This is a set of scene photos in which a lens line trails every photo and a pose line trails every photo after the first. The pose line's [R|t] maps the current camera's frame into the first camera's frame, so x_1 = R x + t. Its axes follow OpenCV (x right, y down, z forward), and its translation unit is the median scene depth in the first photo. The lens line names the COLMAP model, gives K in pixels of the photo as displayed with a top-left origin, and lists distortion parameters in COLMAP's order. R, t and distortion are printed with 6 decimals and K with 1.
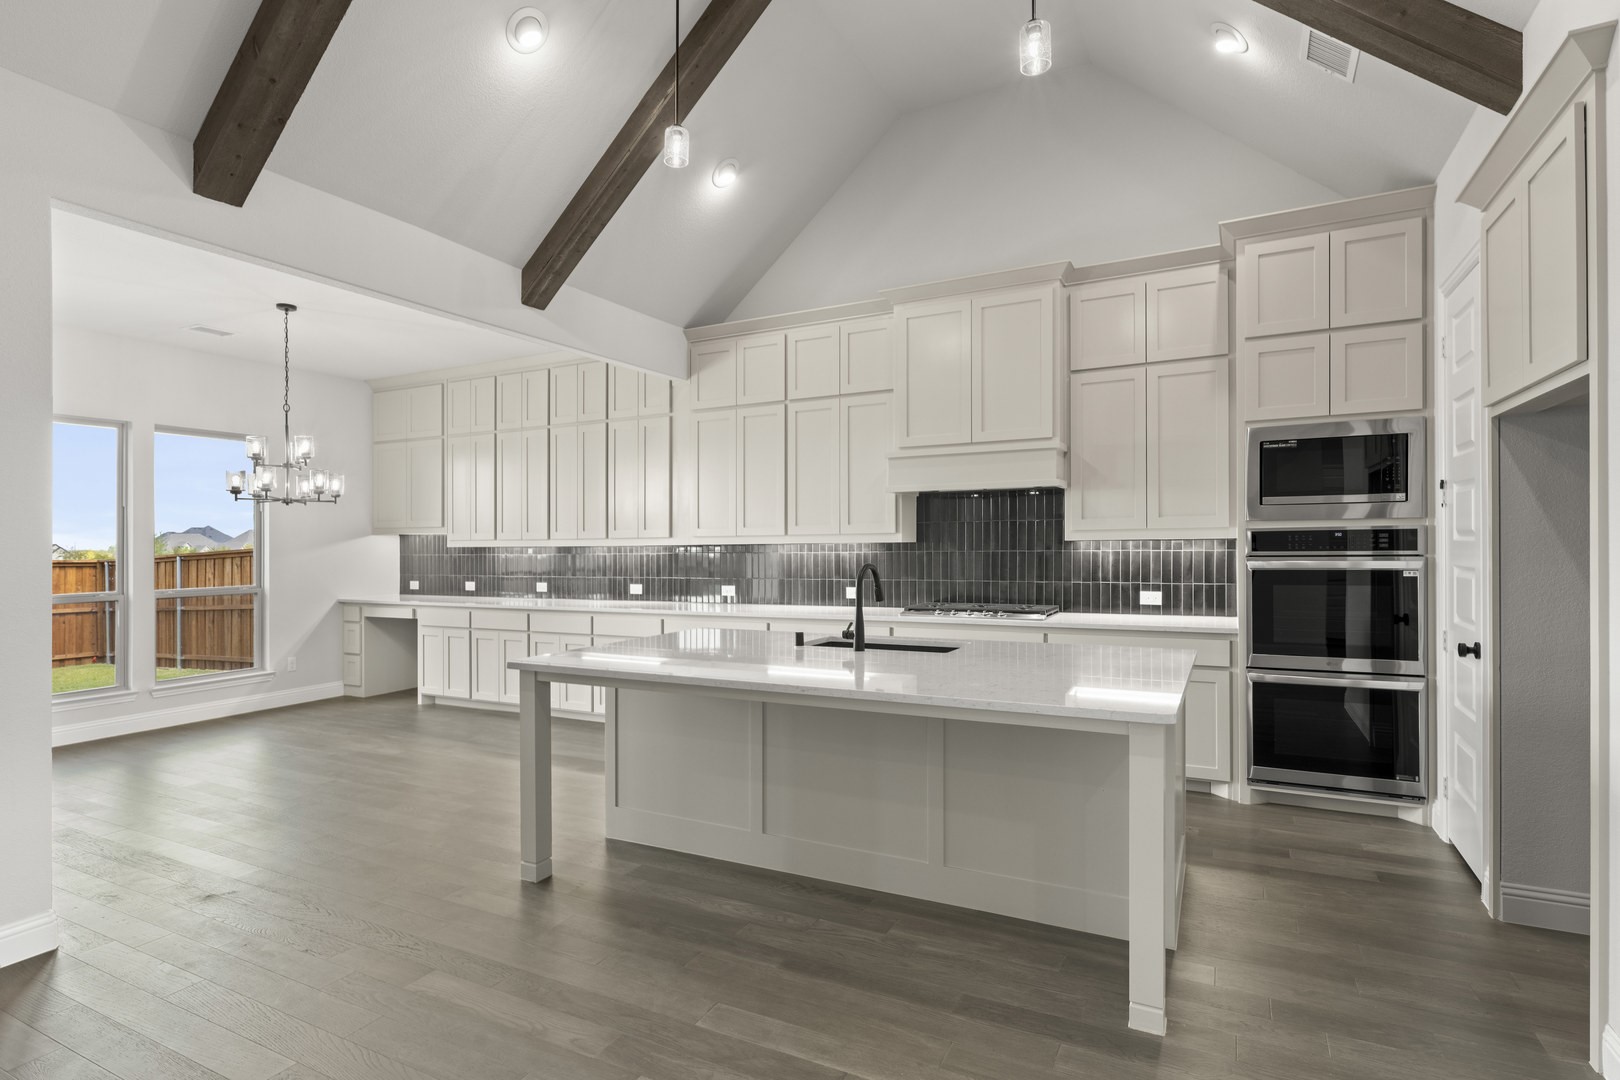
lens RADIAL K [[824.8, 0, 784.3], [0, 824.8, 529.4], [0, 0, 1]] dist [0.005204, 0.000247]
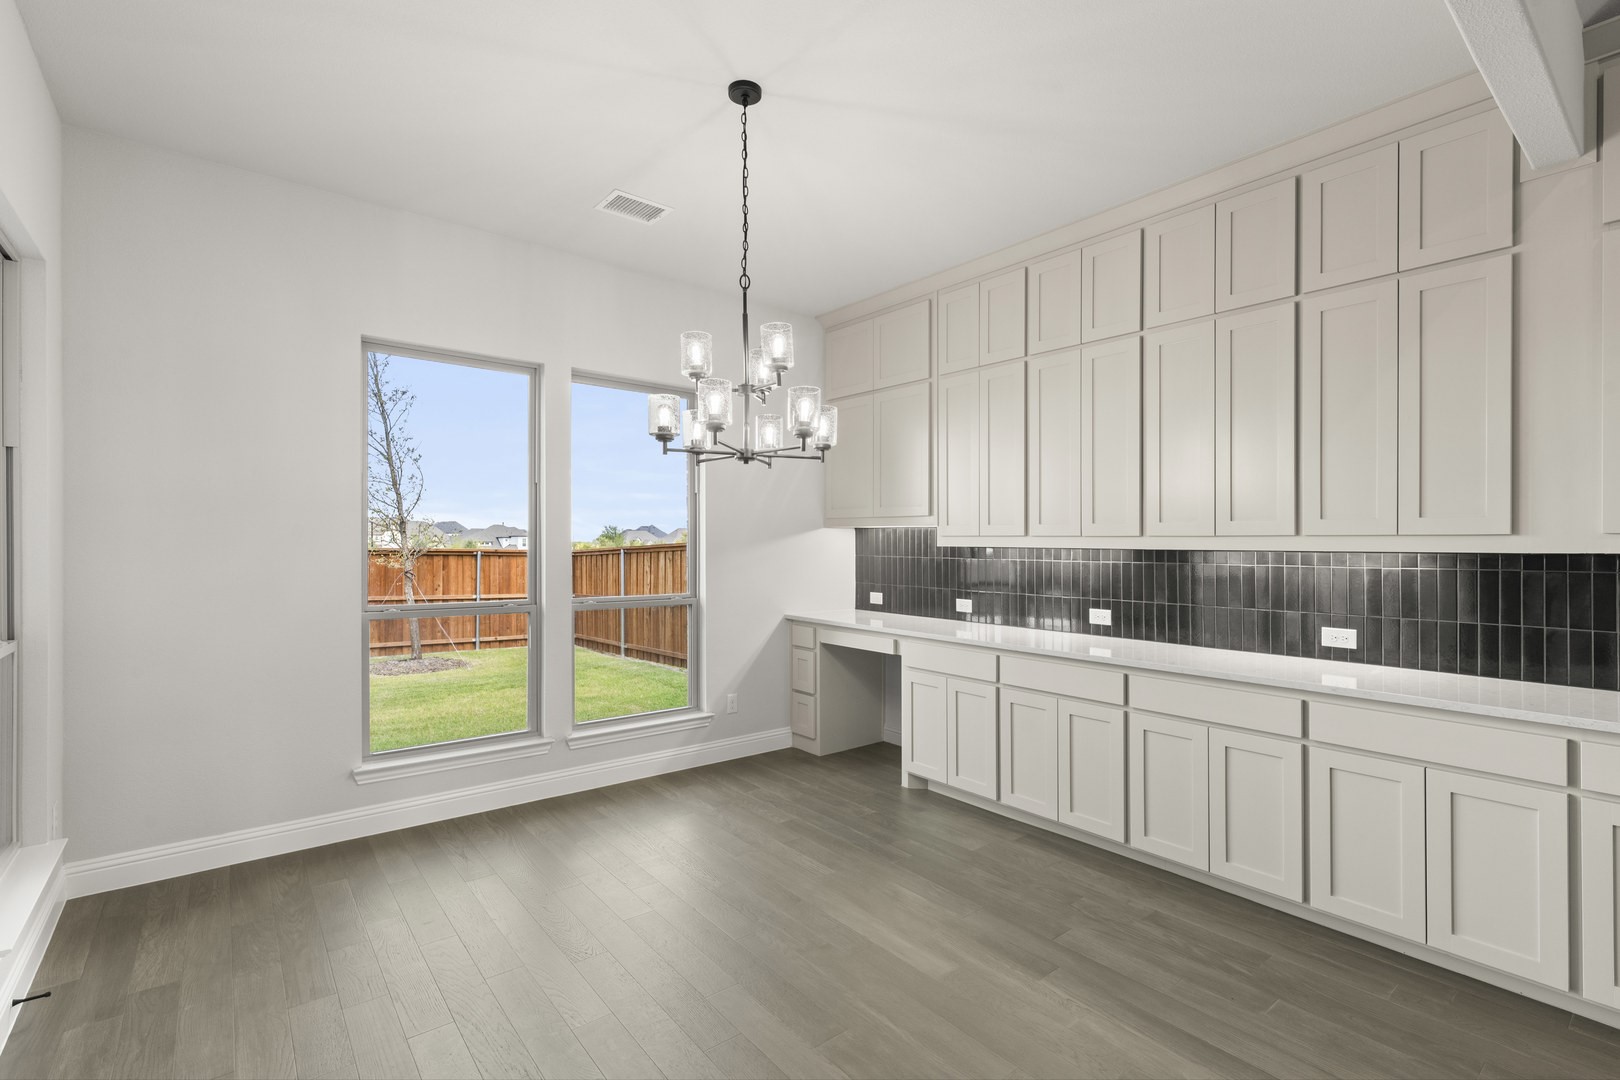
lens RADIAL K [[733.1, 0, 796.7], [0, 733.1, 568.0], [0, 0, 1]] dist [-0.004225, 0.000638]
pose [[0.915362, 0.029875, -0.401521, -0.373049], [-0.009489, 0.998567, 0.052667, 0.012130], [0.402519, -0.044400, 0.914334, 0.567822]]
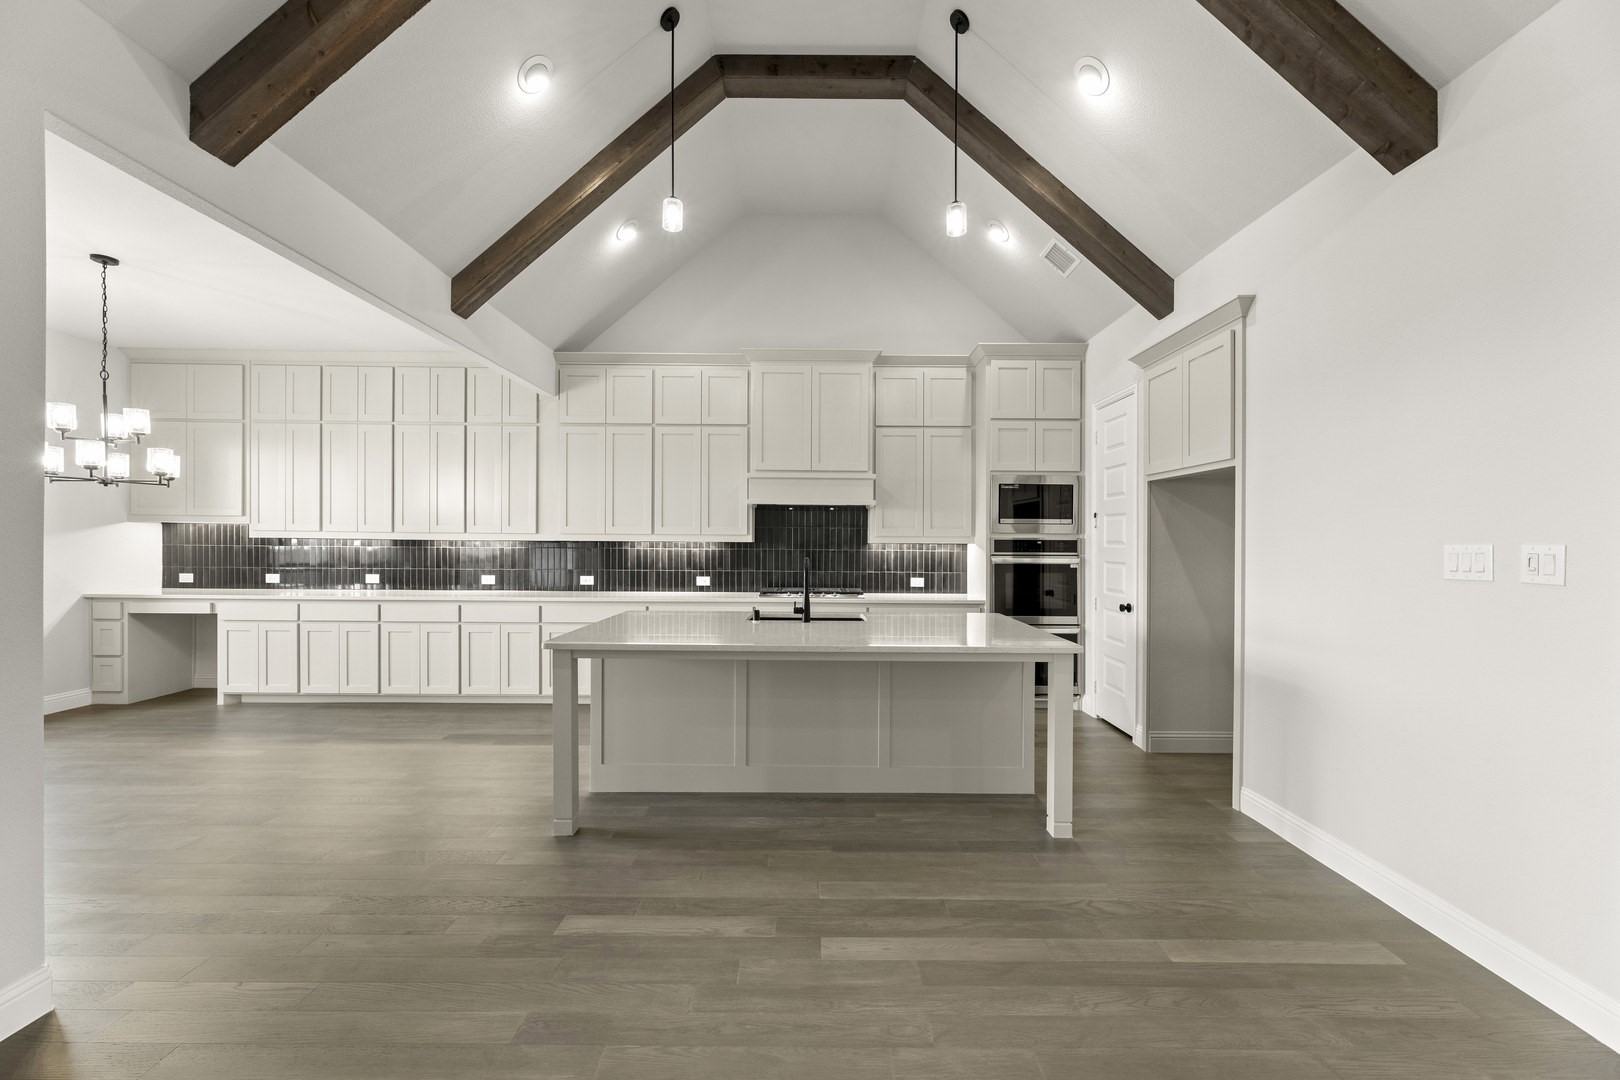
lens RADIAL K [[663.5, 0, 809.0], [0, 663.5, 533.8], [0, 0, 1]] dist [0.003660, 0.000926]
pose [[0.882442, 0.024467, 0.469784, -0.269506], [-0.026092, 0.999655, -0.003051, 0.003604], [-0.469696, -0.009565, 0.882776, 0.023945]]
